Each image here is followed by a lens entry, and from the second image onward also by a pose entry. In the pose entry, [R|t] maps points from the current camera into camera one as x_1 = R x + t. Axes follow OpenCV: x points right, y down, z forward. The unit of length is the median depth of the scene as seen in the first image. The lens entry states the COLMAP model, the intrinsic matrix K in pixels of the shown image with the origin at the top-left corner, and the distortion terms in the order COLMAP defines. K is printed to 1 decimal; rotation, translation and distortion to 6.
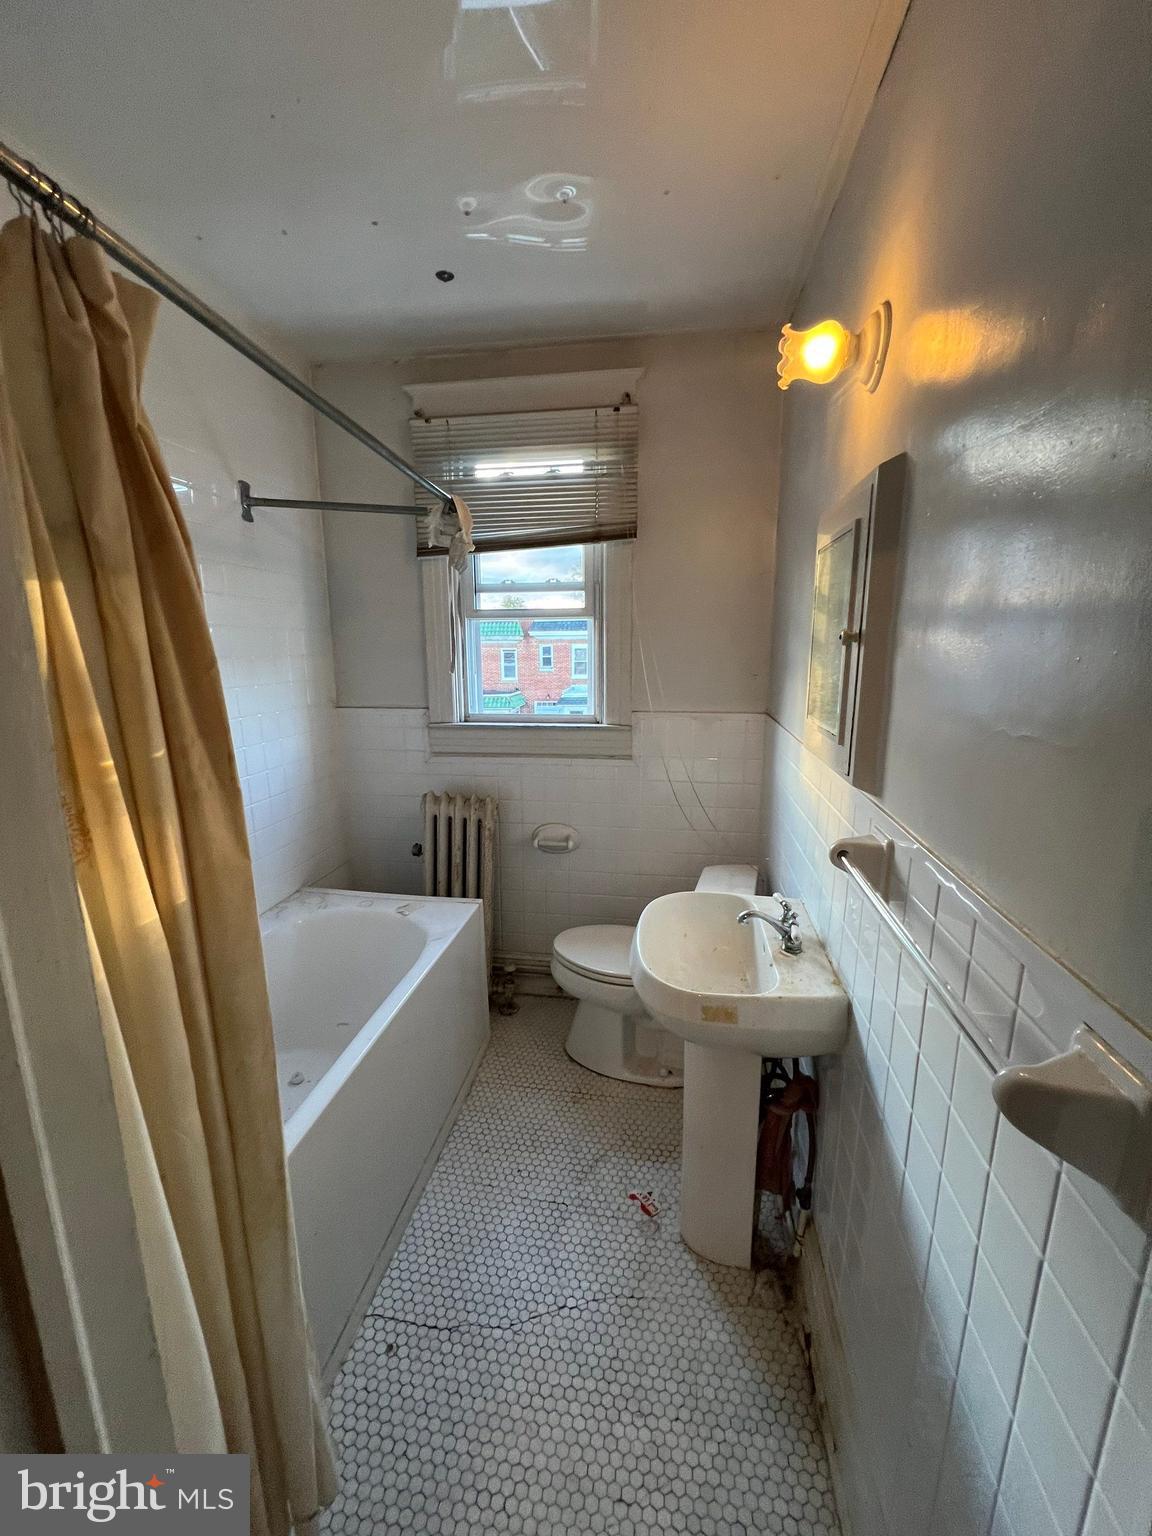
lens RADIAL K [[614.1, 0, 575.8], [0, 614.1, 771.8], [0, 0, 1]] dist [0.001234, 0.000249]
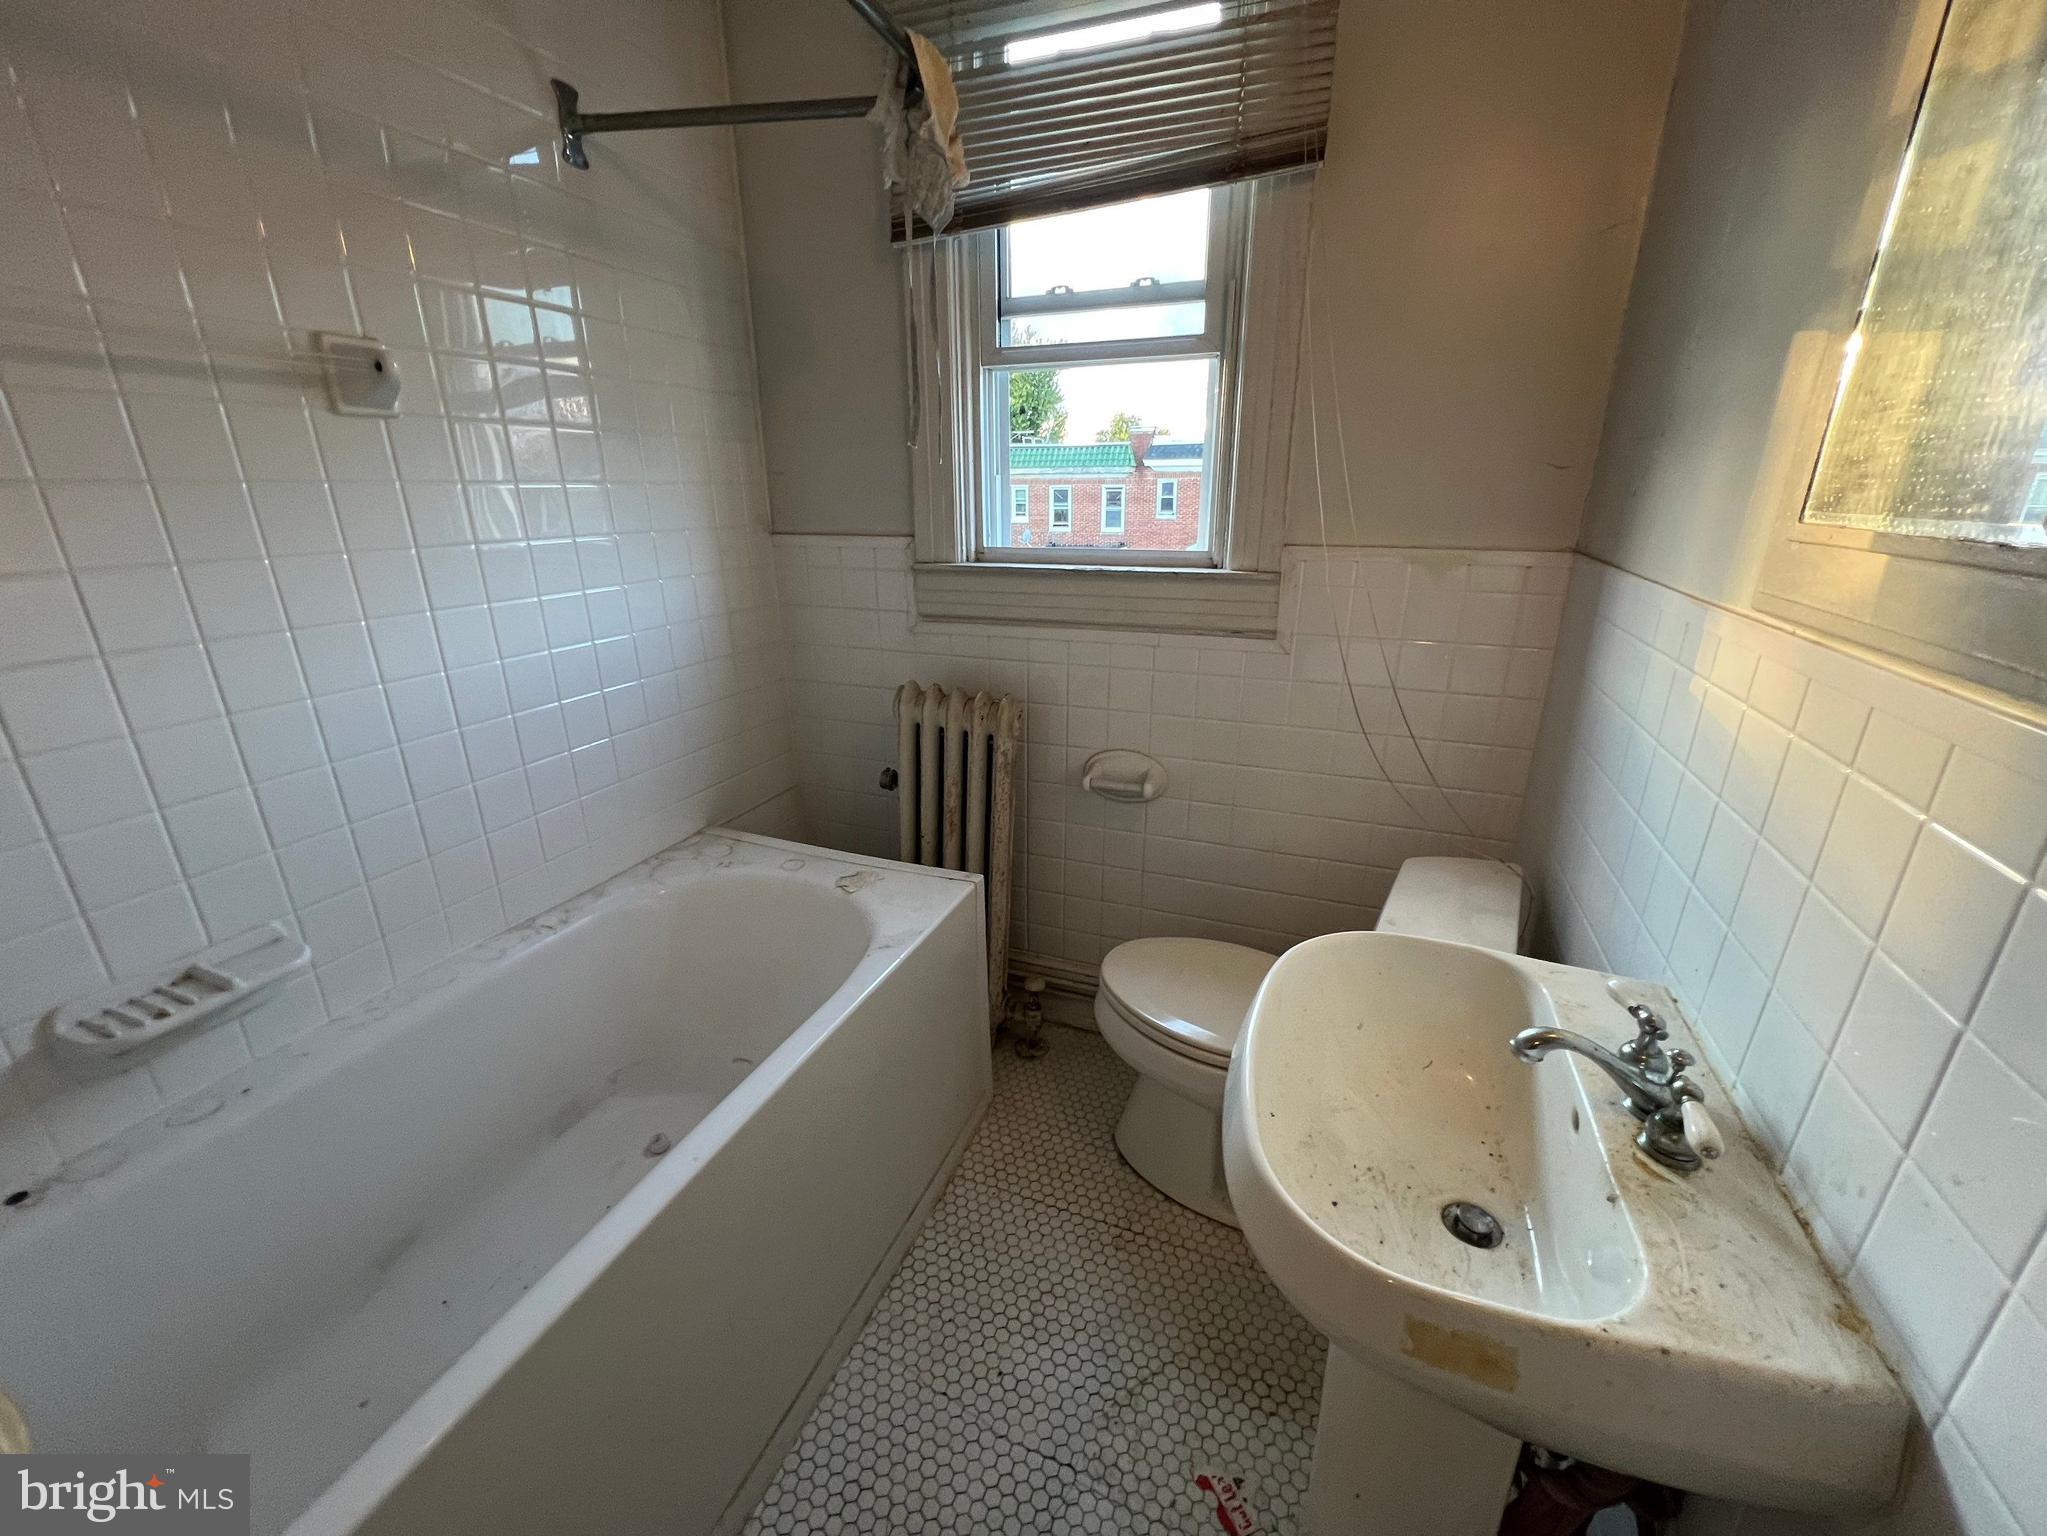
lens RADIAL K [[818.4, 0, 1026.0], [0, 818.4, 766.7], [0, 0, 1]] dist [0.001234, 0.000249]
pose [[0.977330, 0.069692, -0.199924, 0.033509], [-0.043728, 0.990356, 0.131467, 0.005467], [0.207158, -0.119745, 0.970951, 0.291379]]
